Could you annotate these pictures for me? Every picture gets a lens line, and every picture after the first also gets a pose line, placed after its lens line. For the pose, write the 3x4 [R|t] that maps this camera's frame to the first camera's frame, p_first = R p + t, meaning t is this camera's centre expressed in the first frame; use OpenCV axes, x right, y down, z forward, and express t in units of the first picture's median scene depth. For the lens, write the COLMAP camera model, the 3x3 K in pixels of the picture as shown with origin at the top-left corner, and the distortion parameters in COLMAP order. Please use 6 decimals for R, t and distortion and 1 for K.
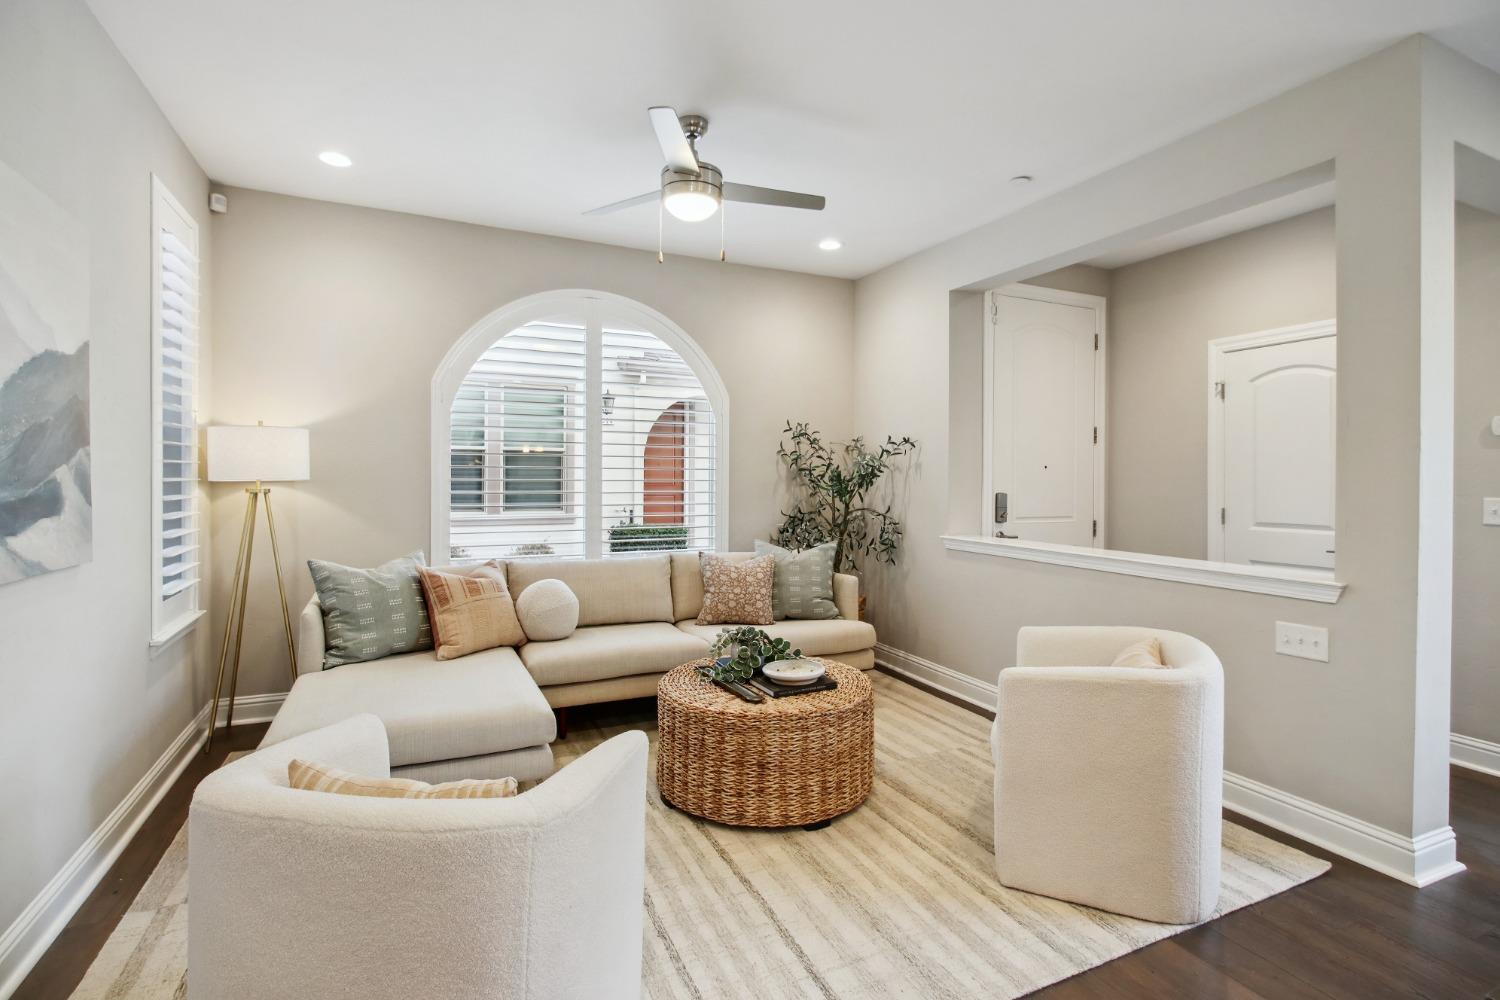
lens RADIAL K [[706.4, 0, 737.8], [0, 706.4, 479.1], [0, 0, 1]] dist [0.006293, 0.000261]
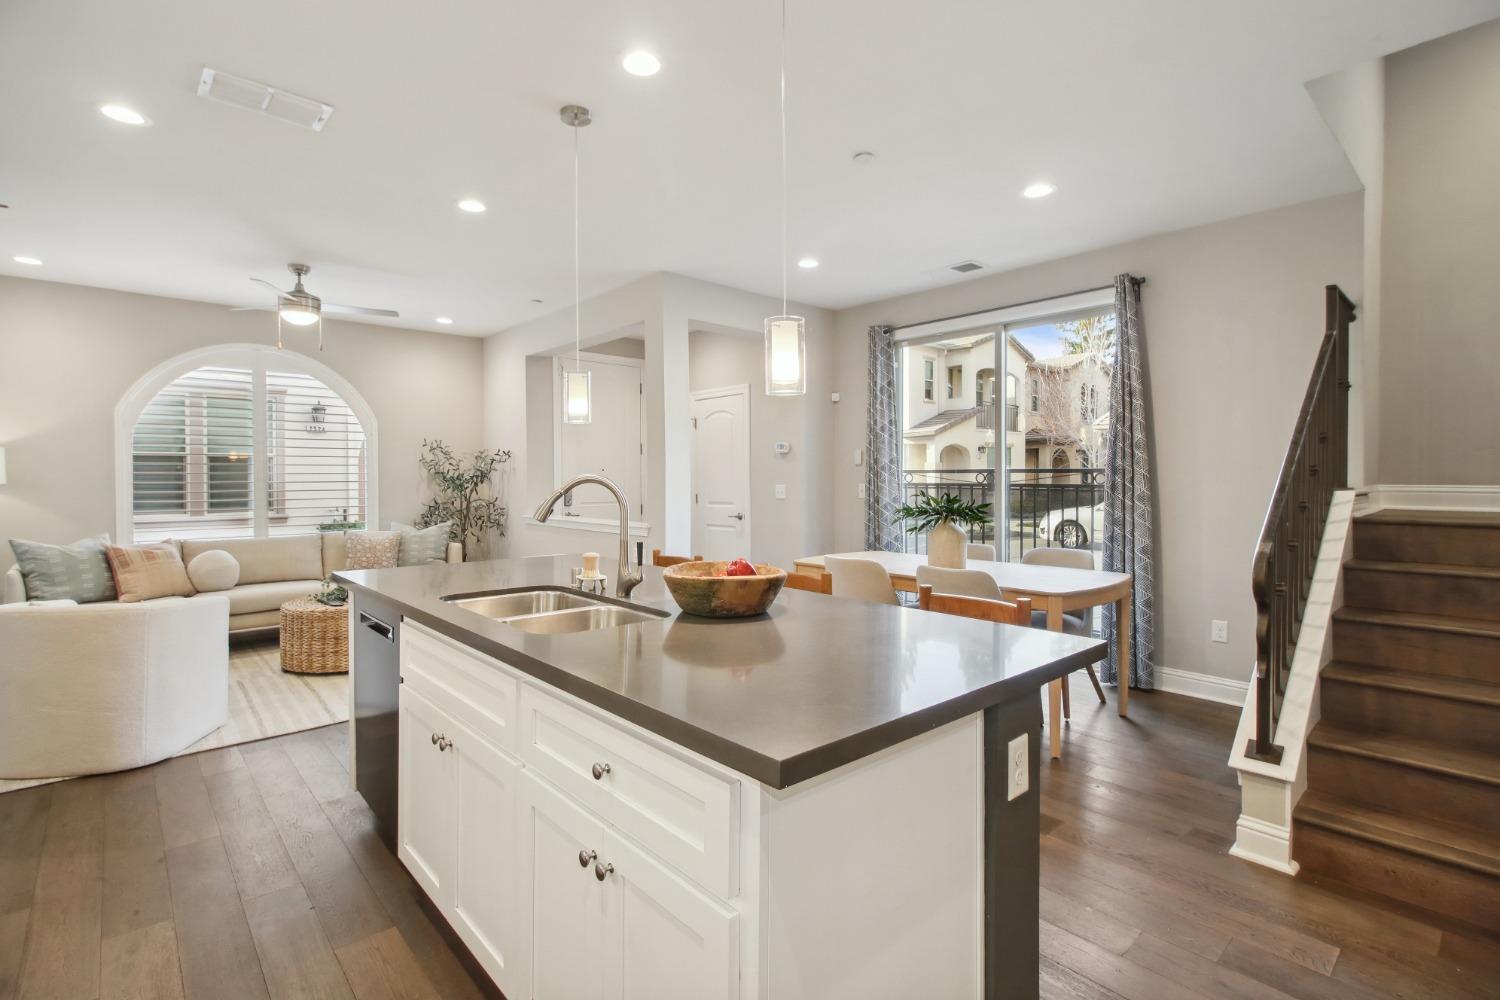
lens RADIAL K [[703.7, 0, 747.0], [0, 703.7, 480.7], [0, 0, 1]] dist [0.000597, -0.000423]
pose [[0.954075, -0.012510, 0.299305, 0.377761], [0.012156, 0.999921, 0.003043, 0.007873], [-0.299320, 0.000735, 0.954153, -0.774368]]
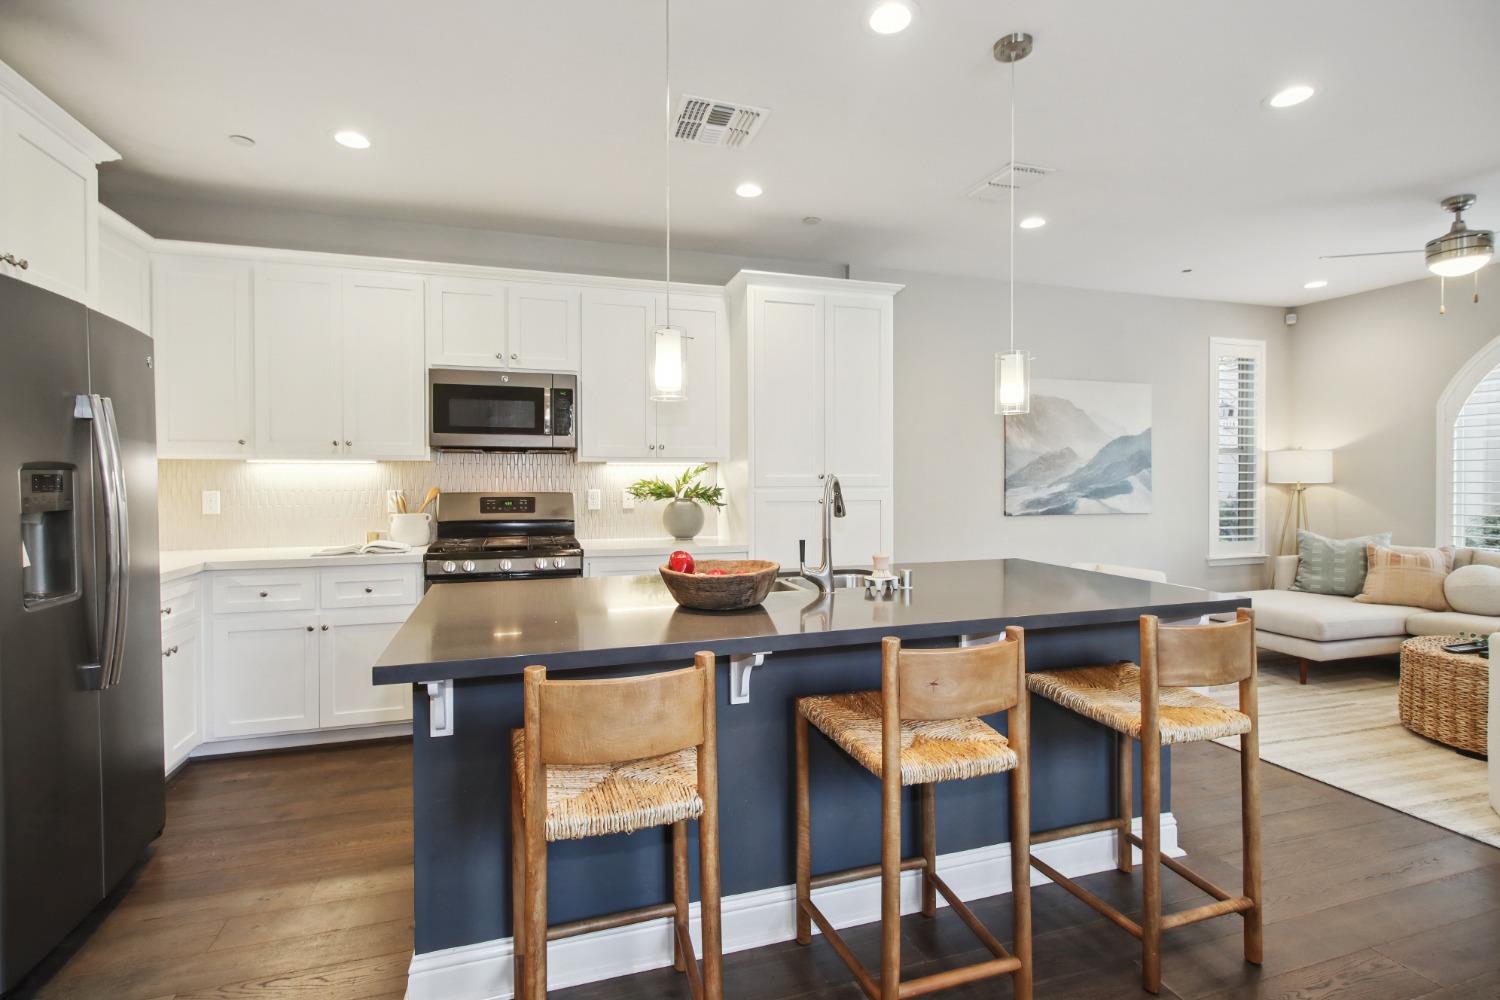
lens RADIAL K [[703.5, 0, 740.7], [0, 703.5, 486.0], [0, 0, 1]] dist [0.002671, 0.000080]
pose [[-0.126657, 0.002574, -0.991943, 1.165477], [-0.003409, 0.999990, 0.003030, 0.009893], [0.991941, 0.003765, -0.126647, -0.098521]]
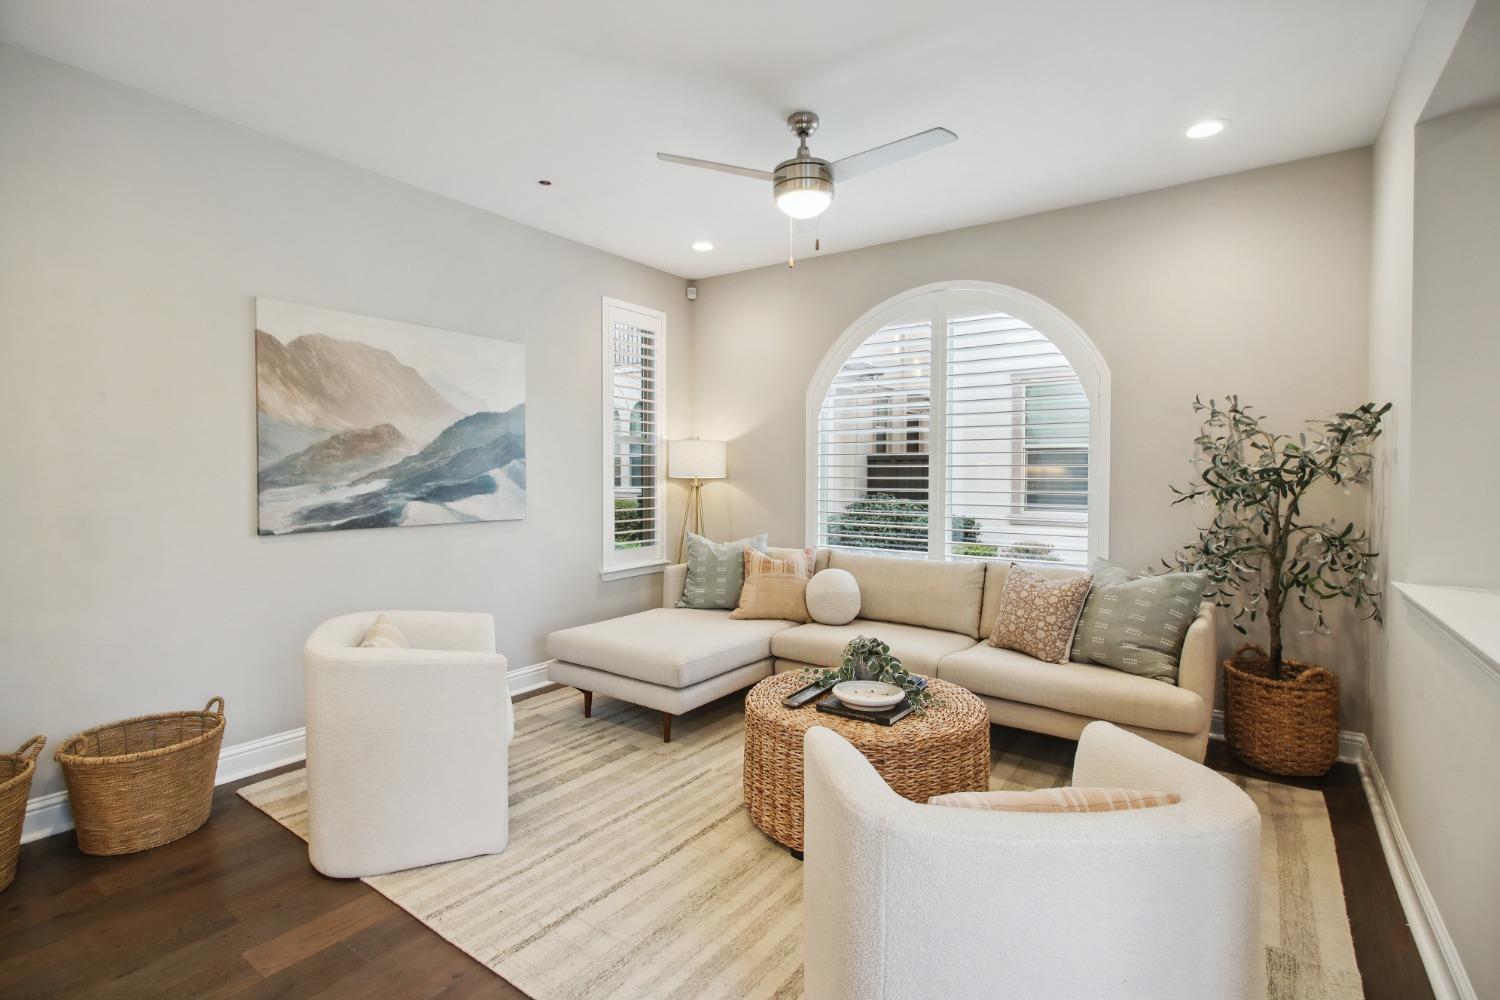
lens RADIAL K [[703.5, 0, 740.7], [0, 703.5, 486.0], [0, 0, 1]] dist [0.002671, 0.000080]
pose [[0.490373, 0.011999, -0.871430, 0.657156], [-0.003685, 0.999925, 0.011695, 0.002035], [0.871505, -0.002523, 0.490381, 0.373025]]
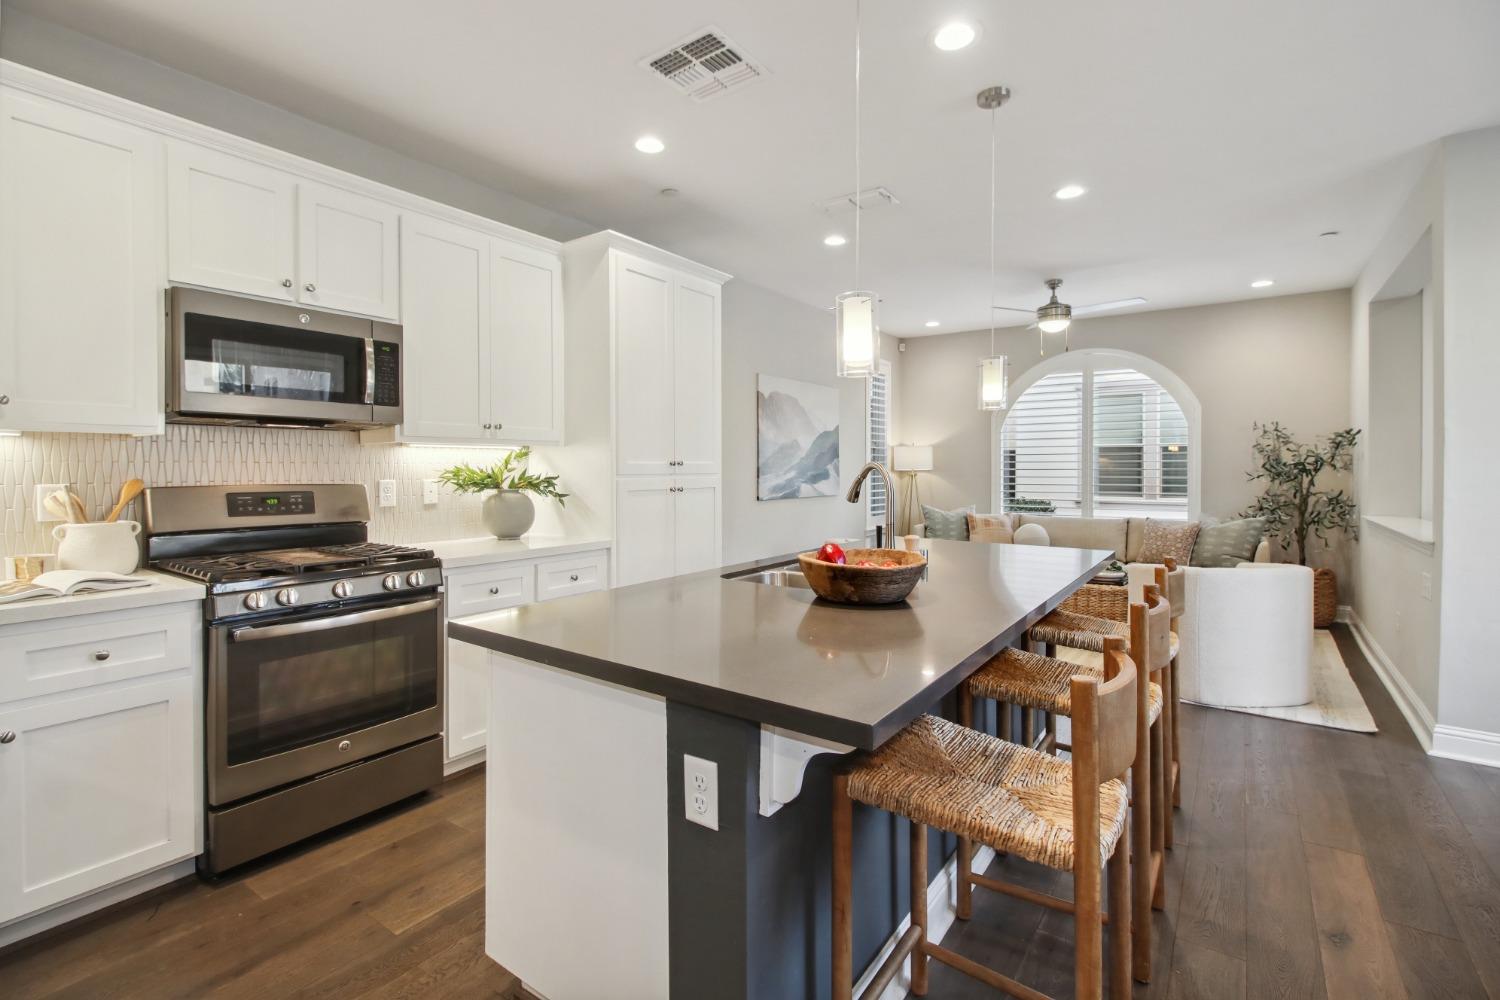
lens RADIAL K [[696.7, 0, 741.0], [0, 696.7, 474.3], [0, 0, 1]] dist [0.000952, 0.000576]
pose [[0.492459, 0.000832, -0.870335, 0.997628], [0.000931, 0.999998, 0.001482, 0.012586], [0.870335, -0.001540, 0.492457, -0.573237]]
